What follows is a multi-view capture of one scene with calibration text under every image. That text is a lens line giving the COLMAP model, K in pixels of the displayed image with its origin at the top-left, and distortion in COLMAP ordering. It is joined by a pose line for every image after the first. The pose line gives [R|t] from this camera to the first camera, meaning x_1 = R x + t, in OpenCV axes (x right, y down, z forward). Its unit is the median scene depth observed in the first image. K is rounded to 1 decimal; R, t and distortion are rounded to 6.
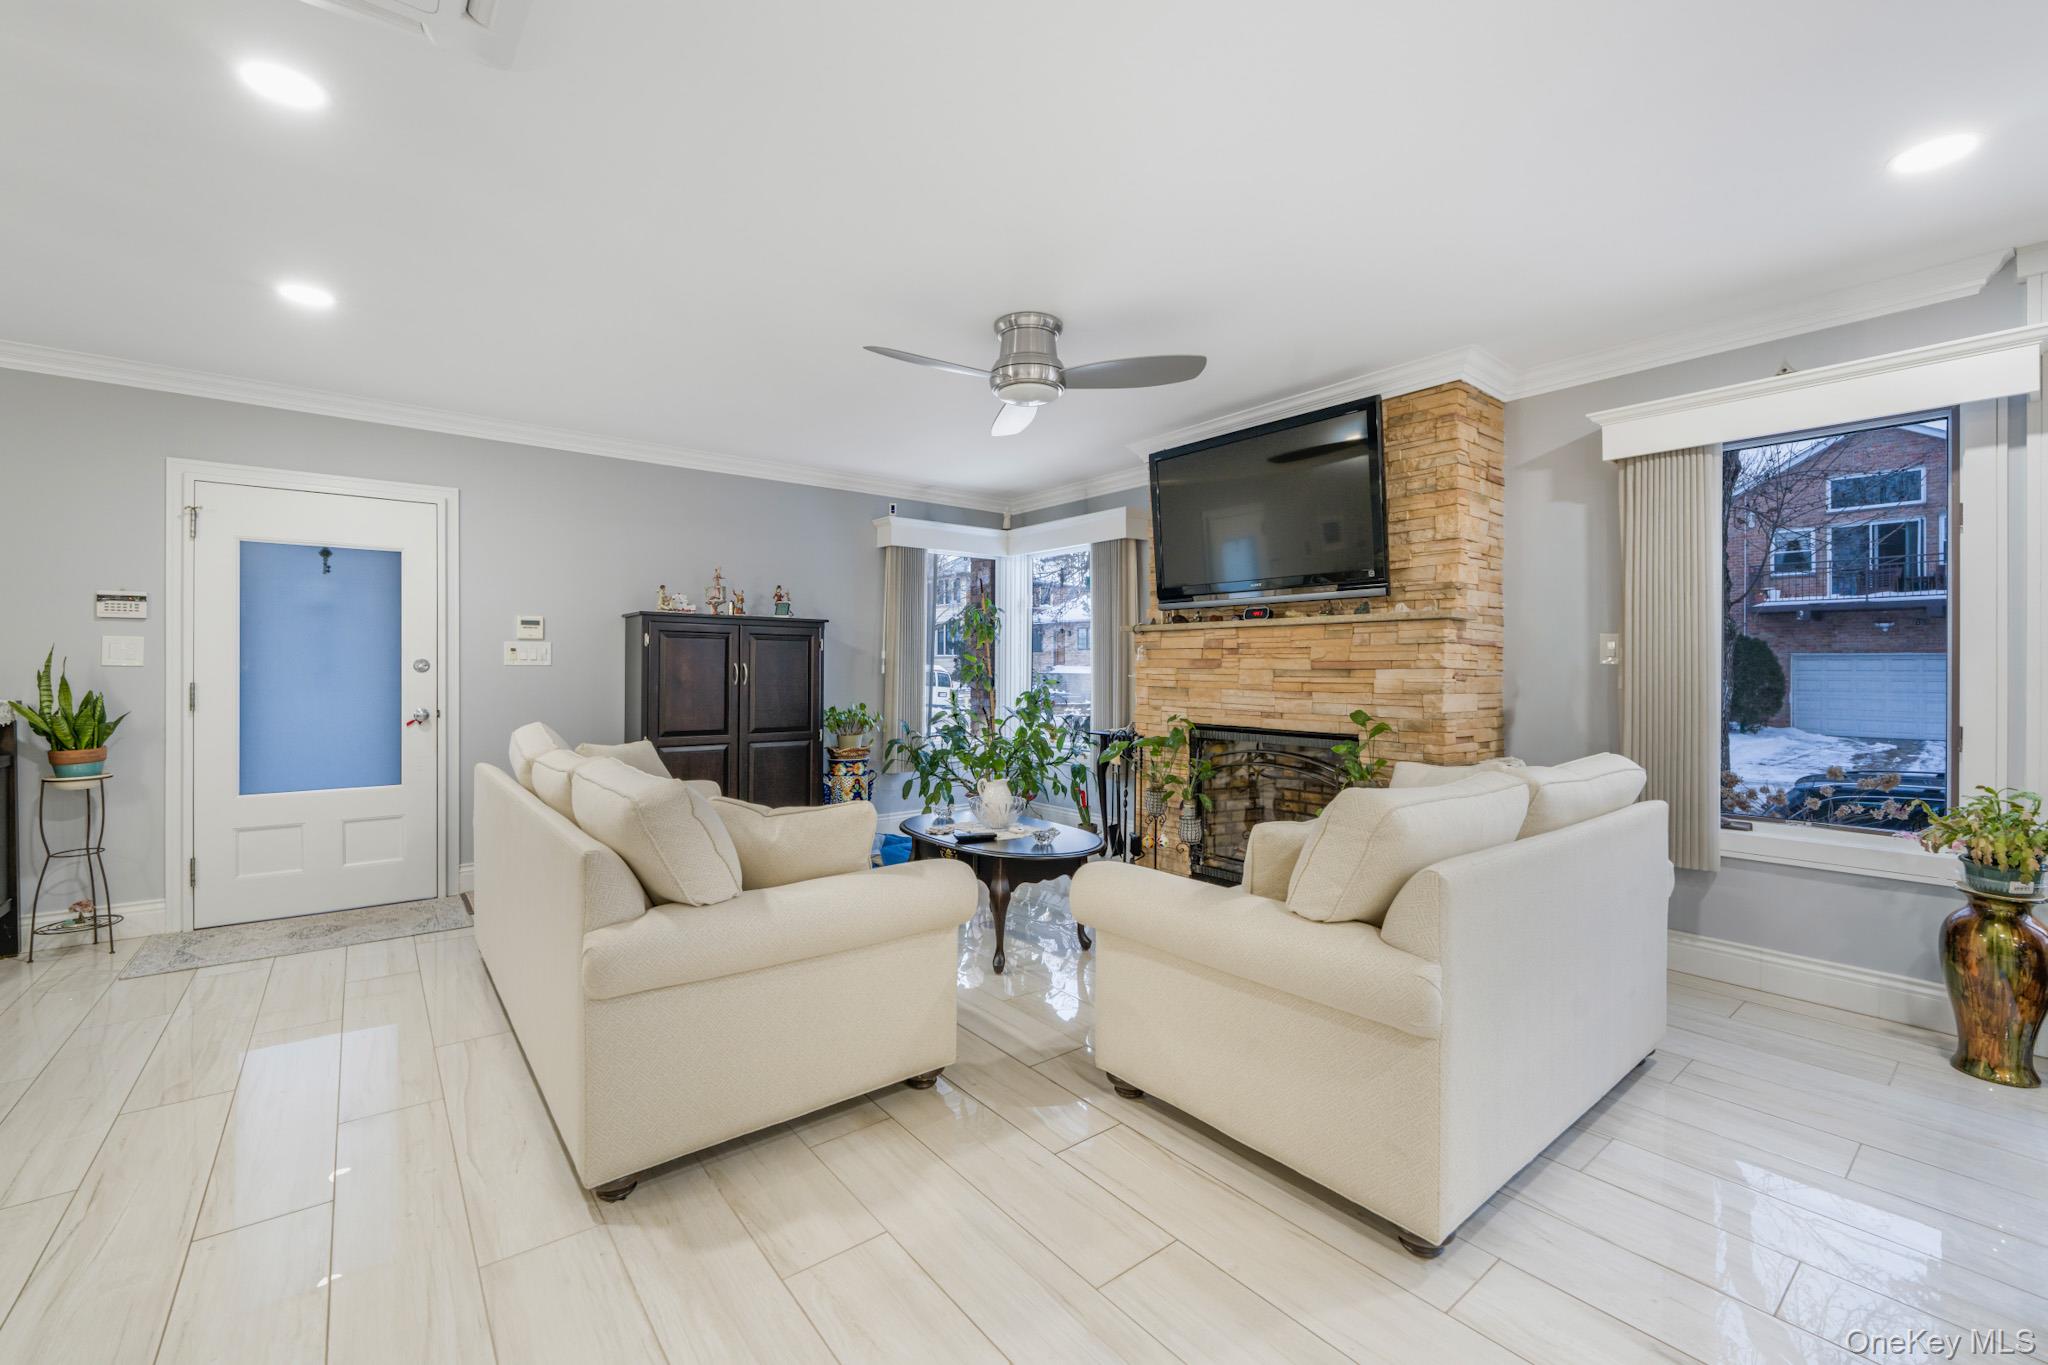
lens RADIAL K [[842.5, 0, 1031.9], [0, 842.5, 667.0], [0, 0, 1]] dist [-0.001886, -0.000277]
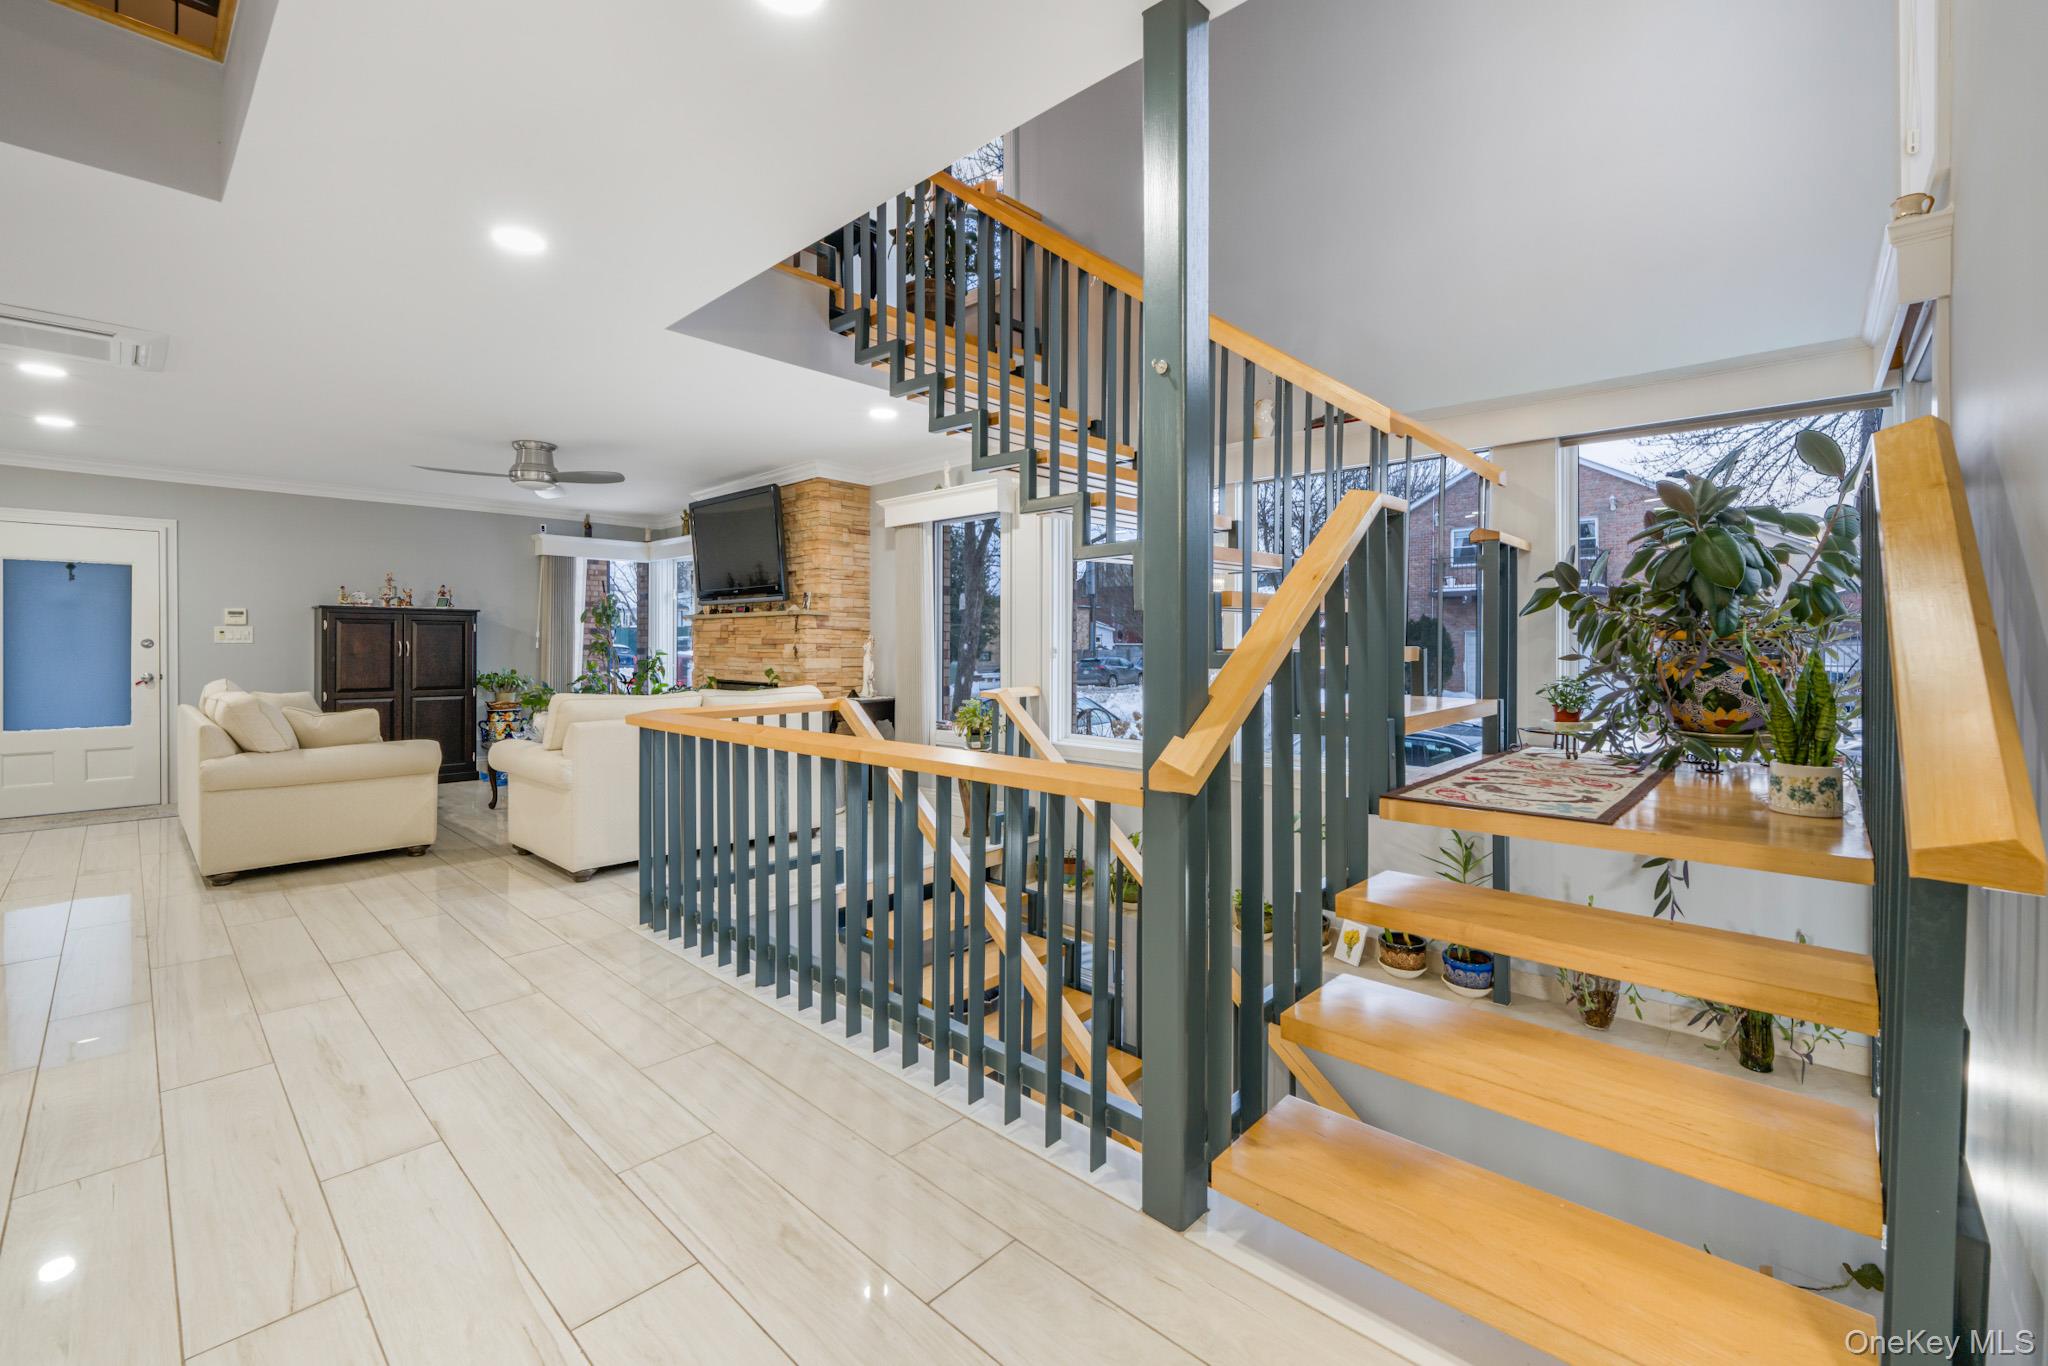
lens RADIAL K [[842.5, 0, 1008.2], [0, 842.5, 641.9], [0, 0, 1]] dist [-0.001886, -0.000277]
pose [[0.990083, -0.002308, 0.140462, 0.653500], [0.002597, 0.999995, -0.001872, 0.002911], [-0.140457, 0.002218, 0.990084, -0.776258]]
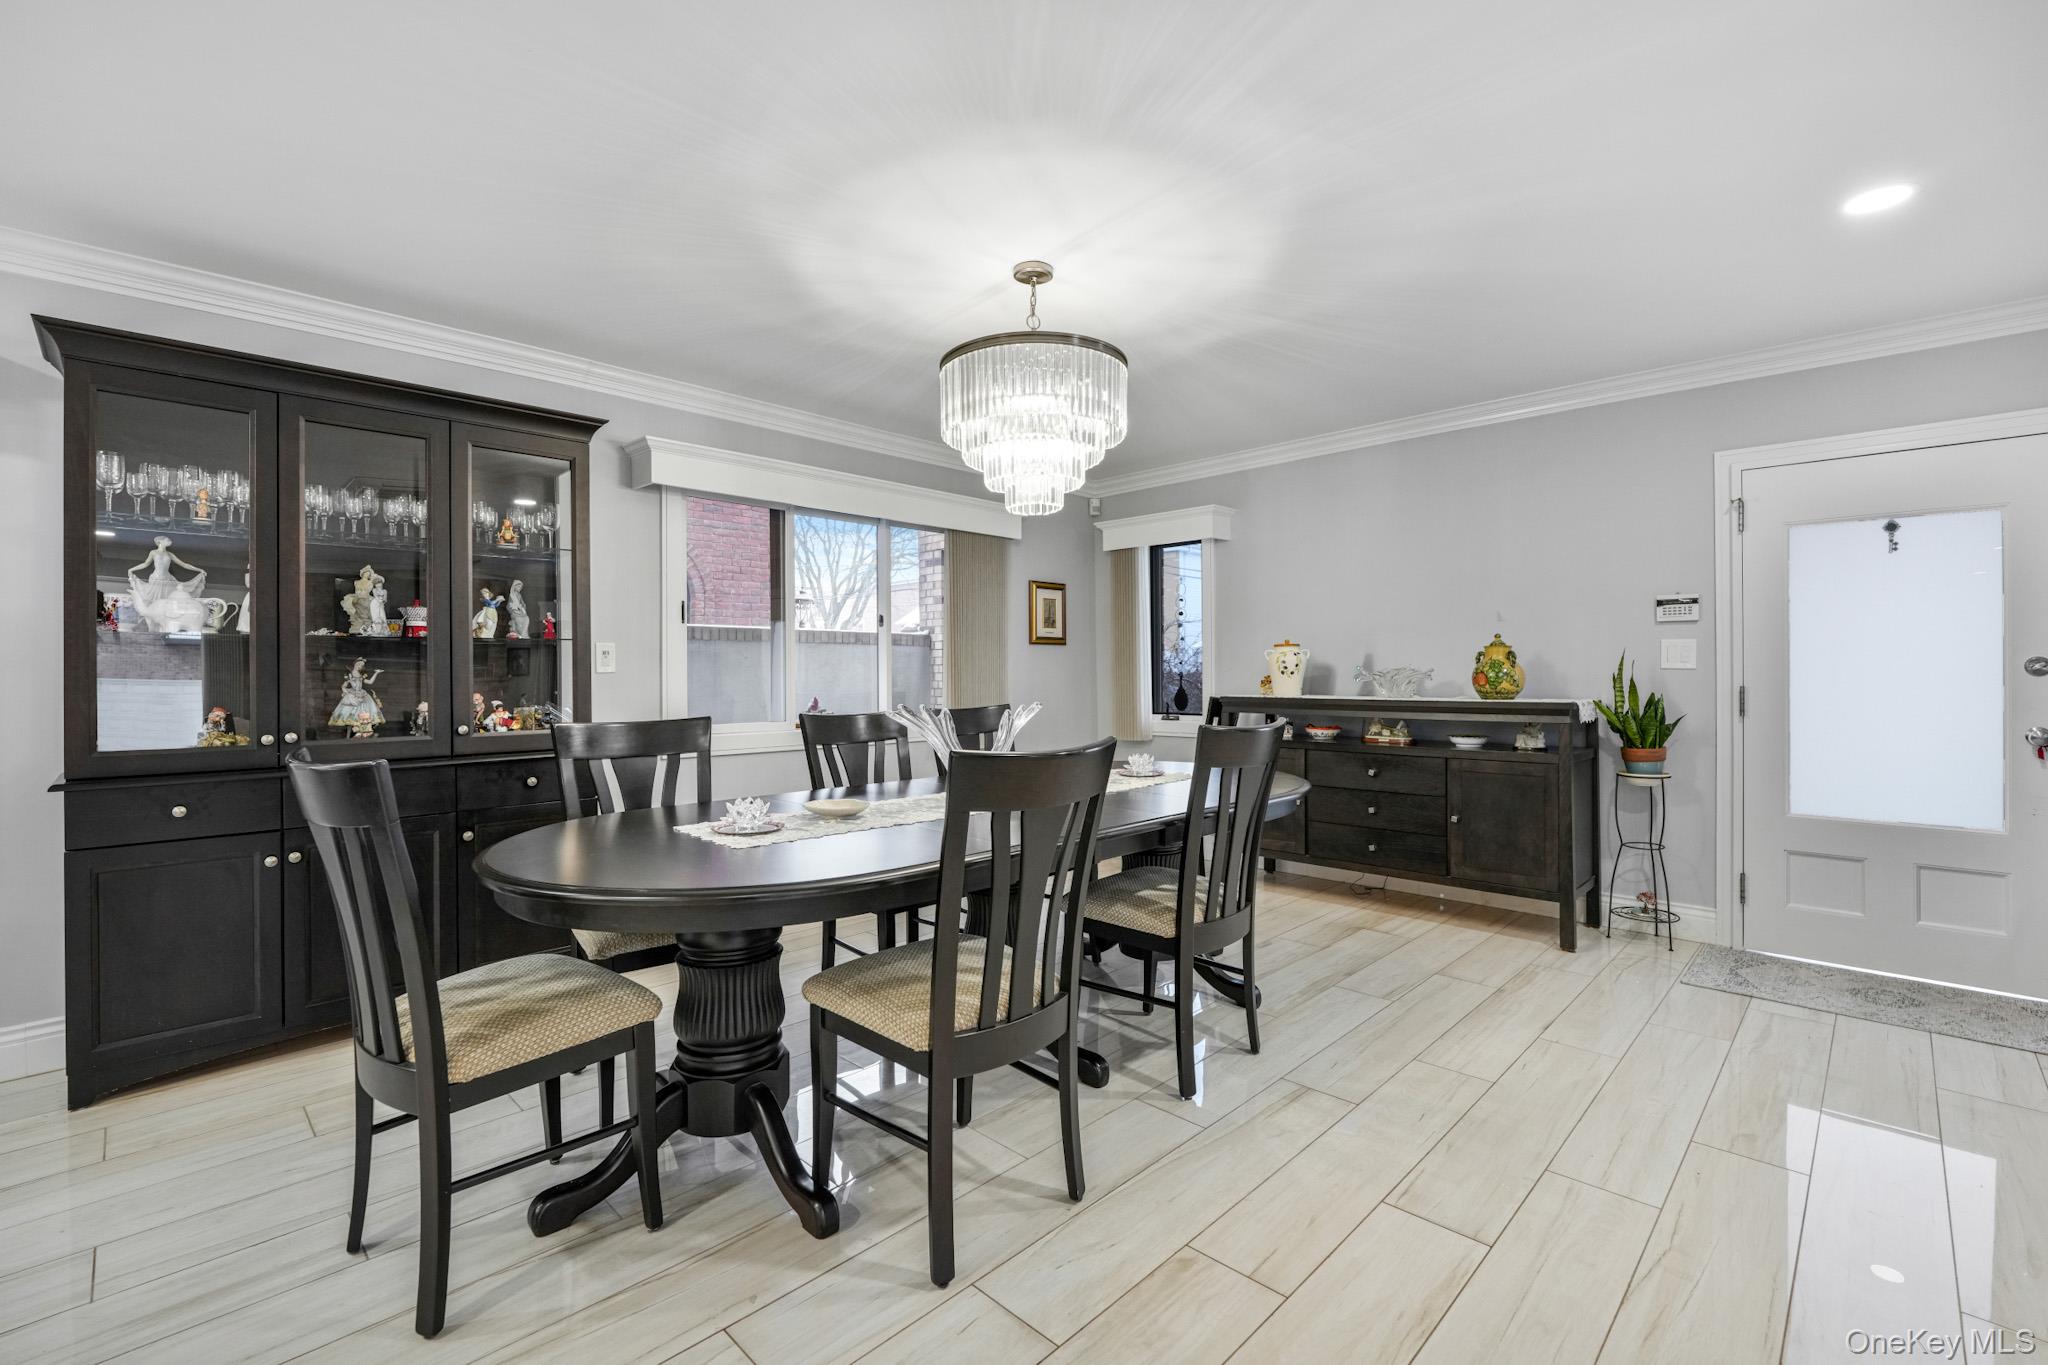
lens RADIAL K [[842.5, 0, 1028.3], [0, 842.5, 666.9], [0, 0, 1]] dist [-0.001886, -0.000277]
pose [[0.116525, -0.001297, -0.993187, -0.160190], [0.004729, 0.999989, -0.000752, -0.005921], [0.993177, -0.004609, 0.116530, 0.100921]]
